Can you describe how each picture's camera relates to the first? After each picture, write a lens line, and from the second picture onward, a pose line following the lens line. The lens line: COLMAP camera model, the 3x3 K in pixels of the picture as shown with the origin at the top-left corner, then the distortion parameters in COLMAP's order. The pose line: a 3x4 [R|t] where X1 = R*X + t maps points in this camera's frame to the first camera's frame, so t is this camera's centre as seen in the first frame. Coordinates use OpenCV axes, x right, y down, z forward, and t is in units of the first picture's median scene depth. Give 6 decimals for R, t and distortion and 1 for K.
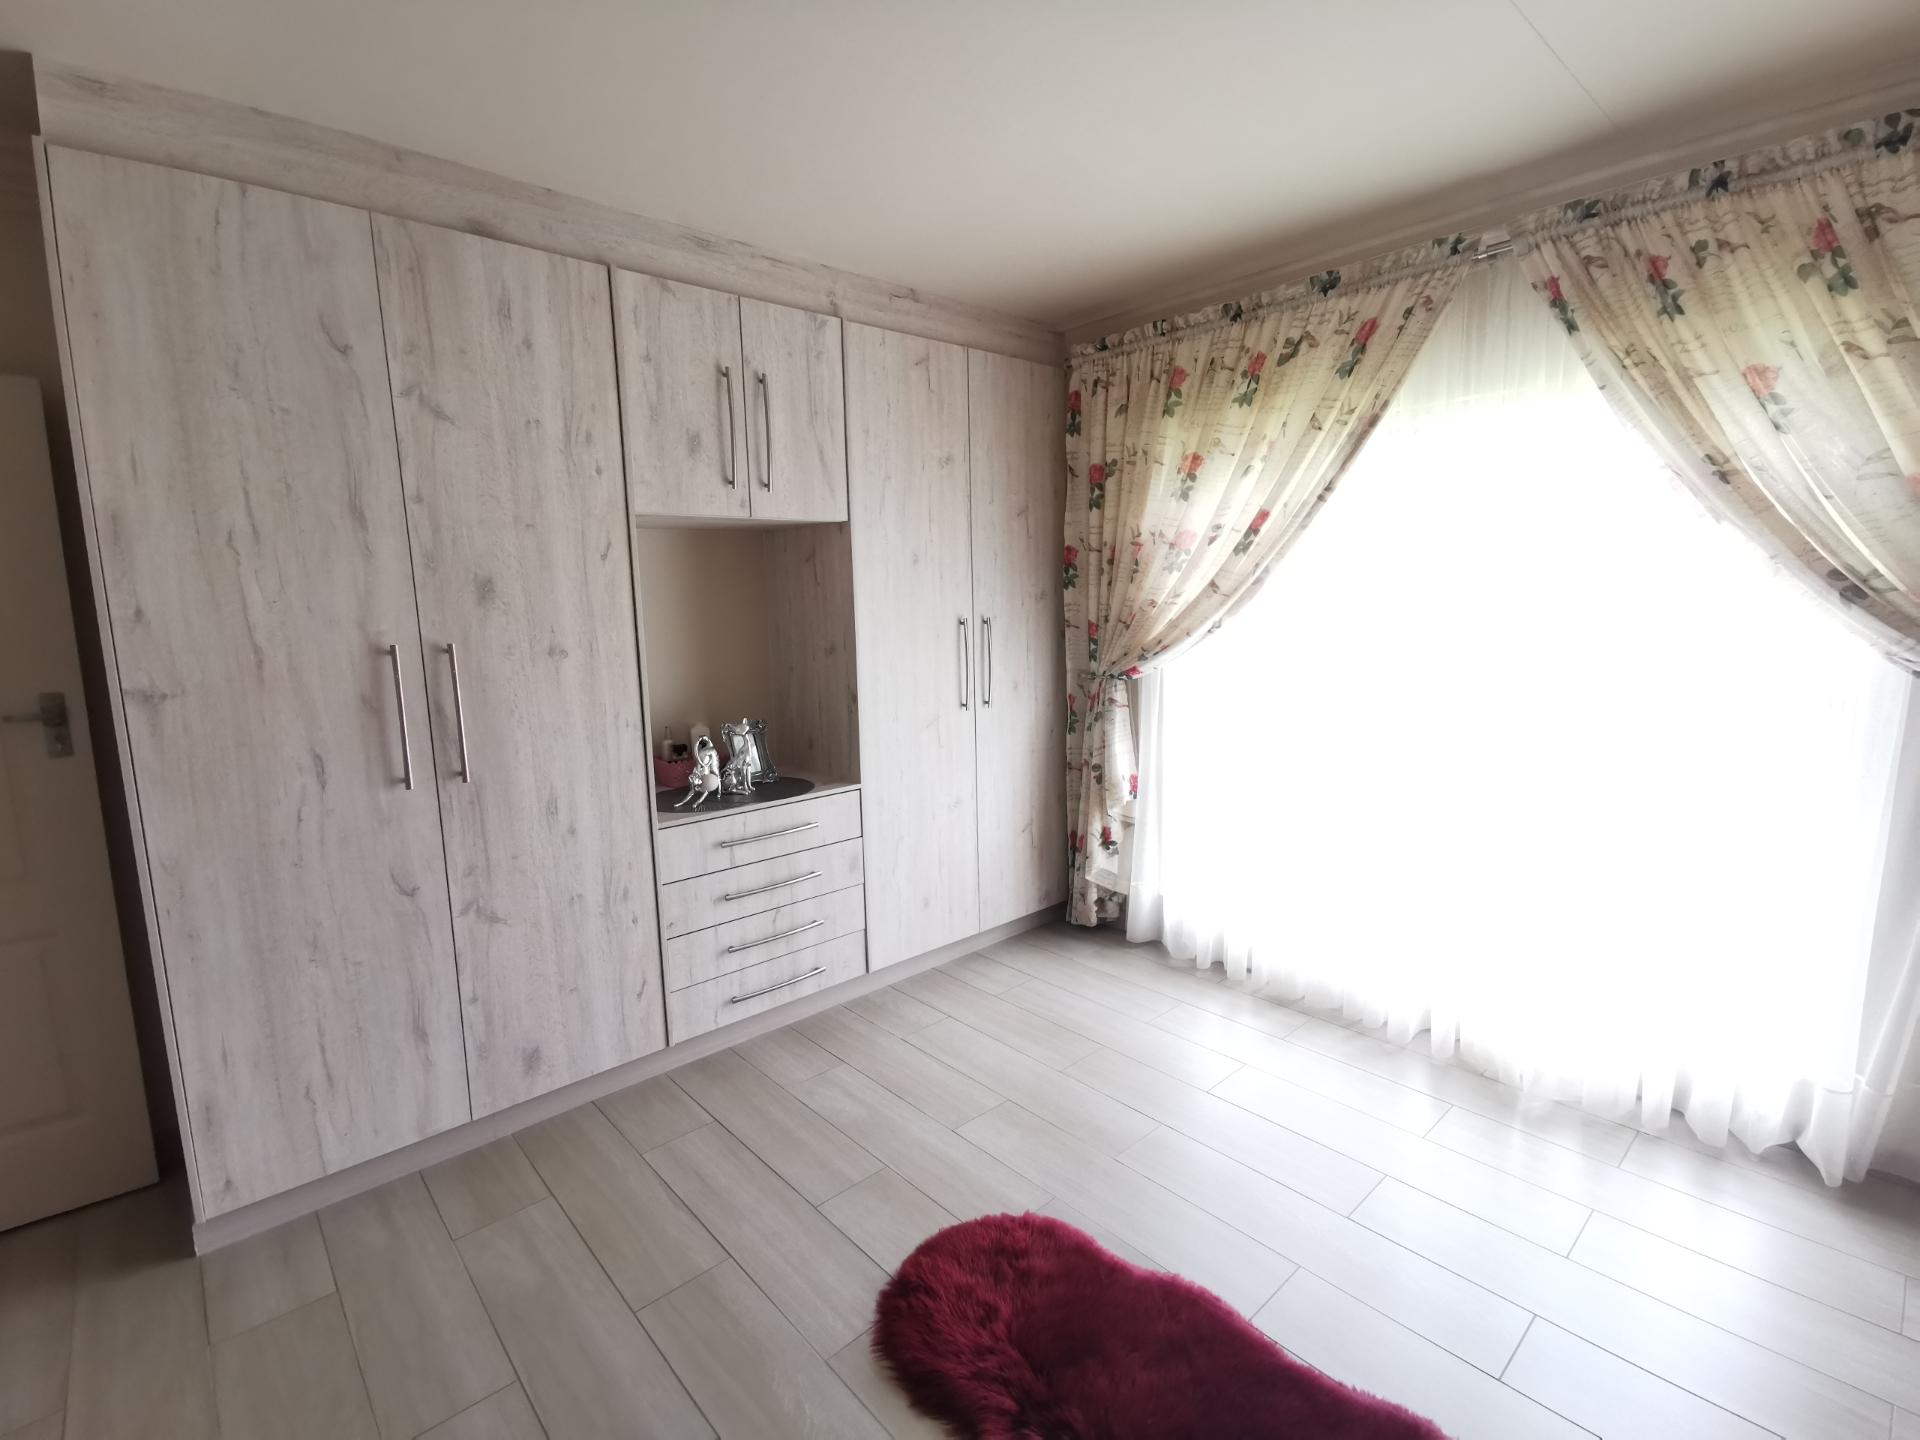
lens RADIAL K [[883.2, 0, 950.6], [0, 883.2, 716.4], [0, 0, 1]] dist [0.019110, -0.001307]
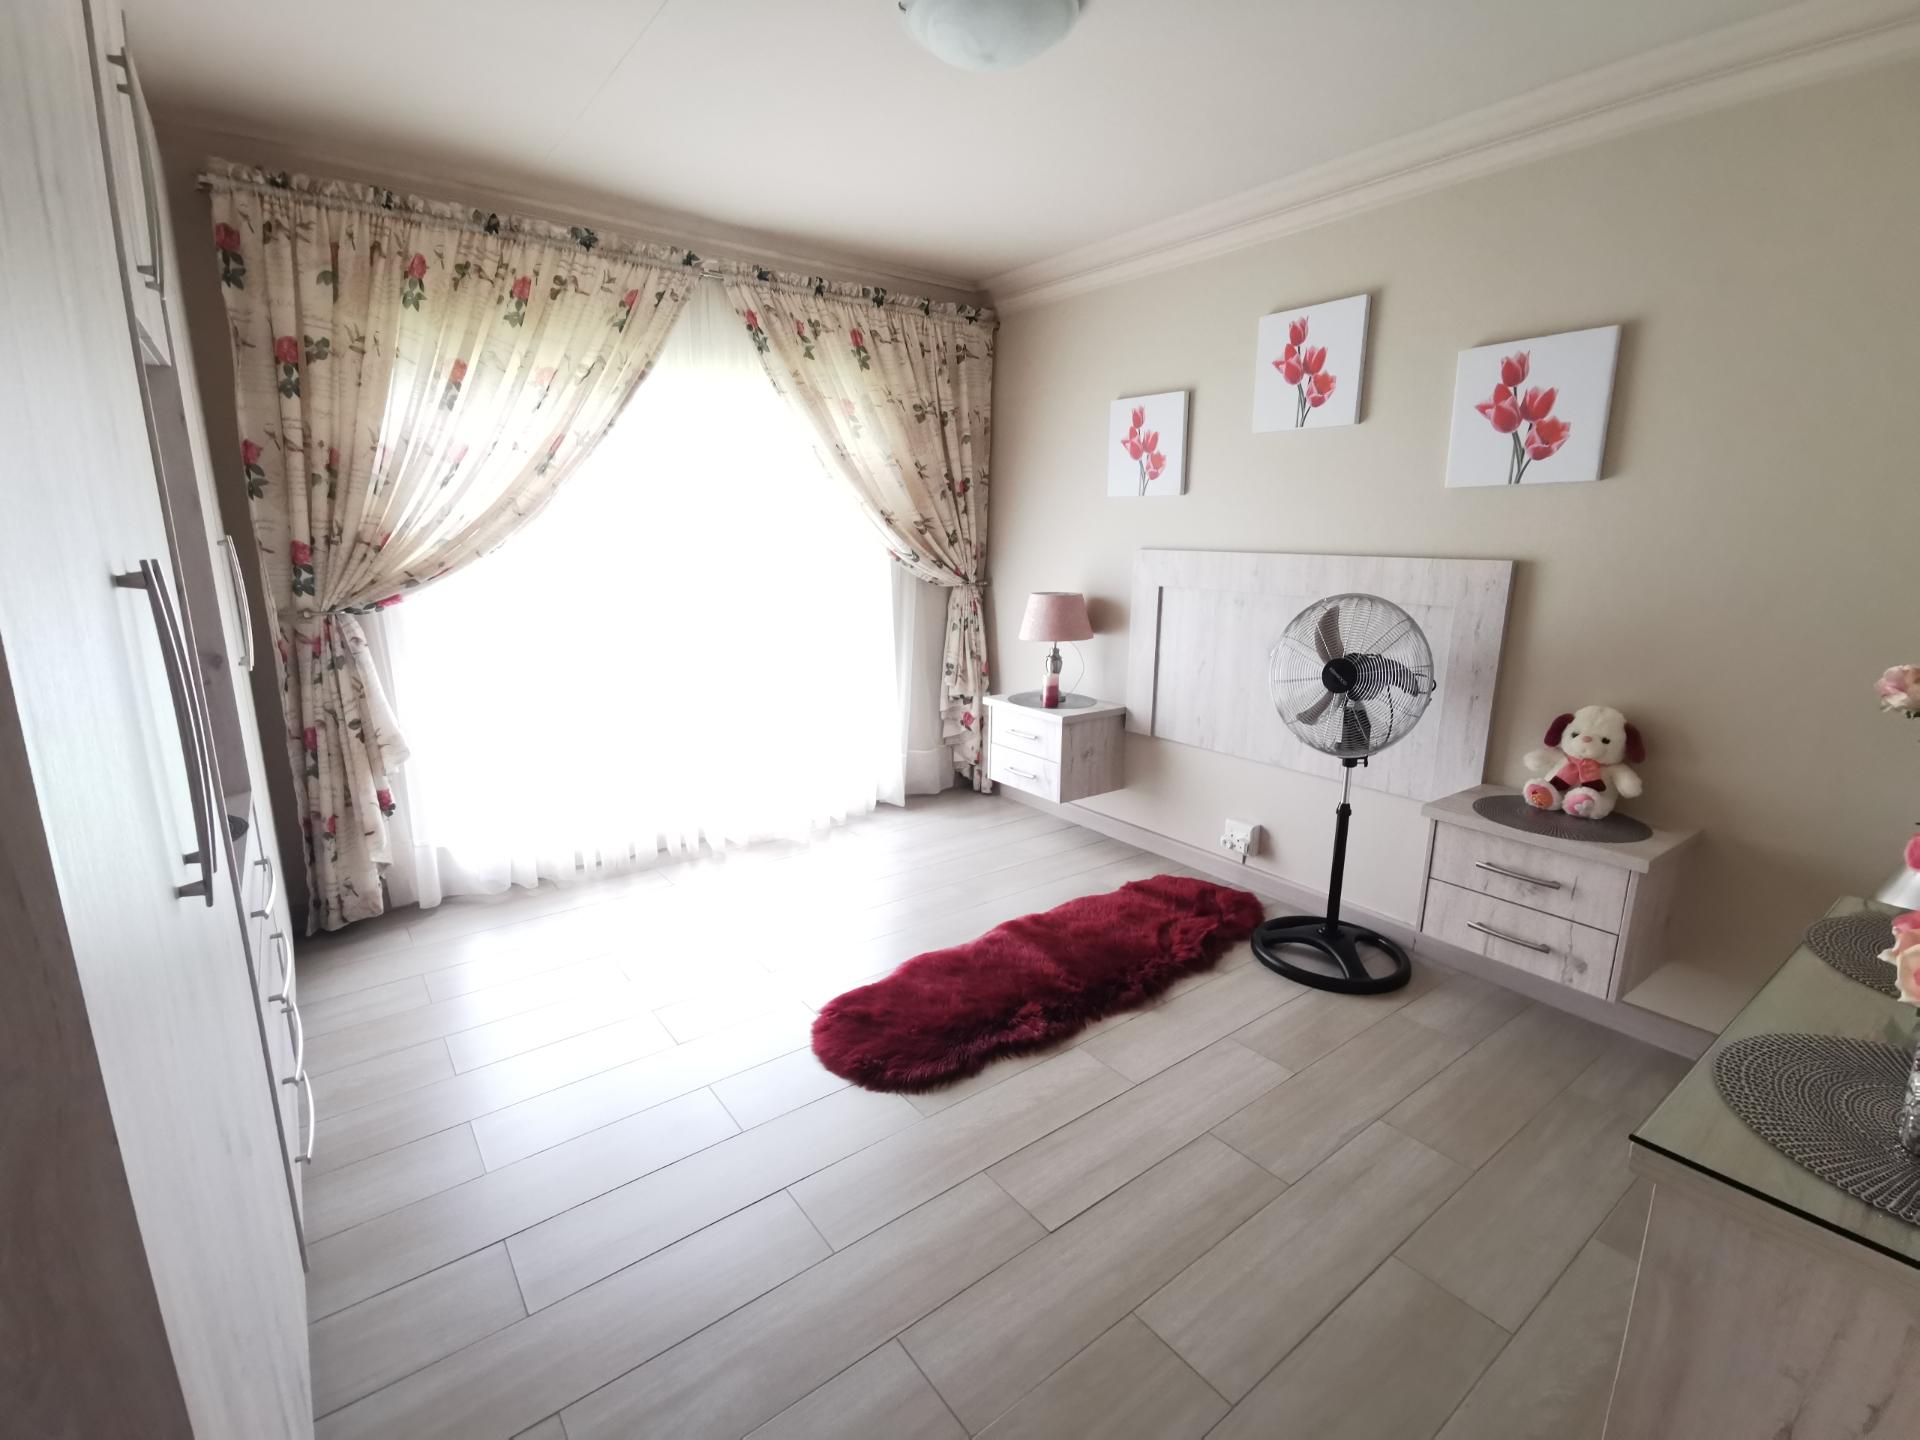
lens RADIAL K [[885.9, 0, 960.0], [0, 885.9, 720.0], [0, 0, 1]] dist [0.037180, -0.020187]
pose [[0.084374, -0.196914, 0.976783, -0.798659], [0.129268, 0.974158, 0.185218, -0.036372], [-0.988014, 0.110639, 0.107649, 0.477123]]
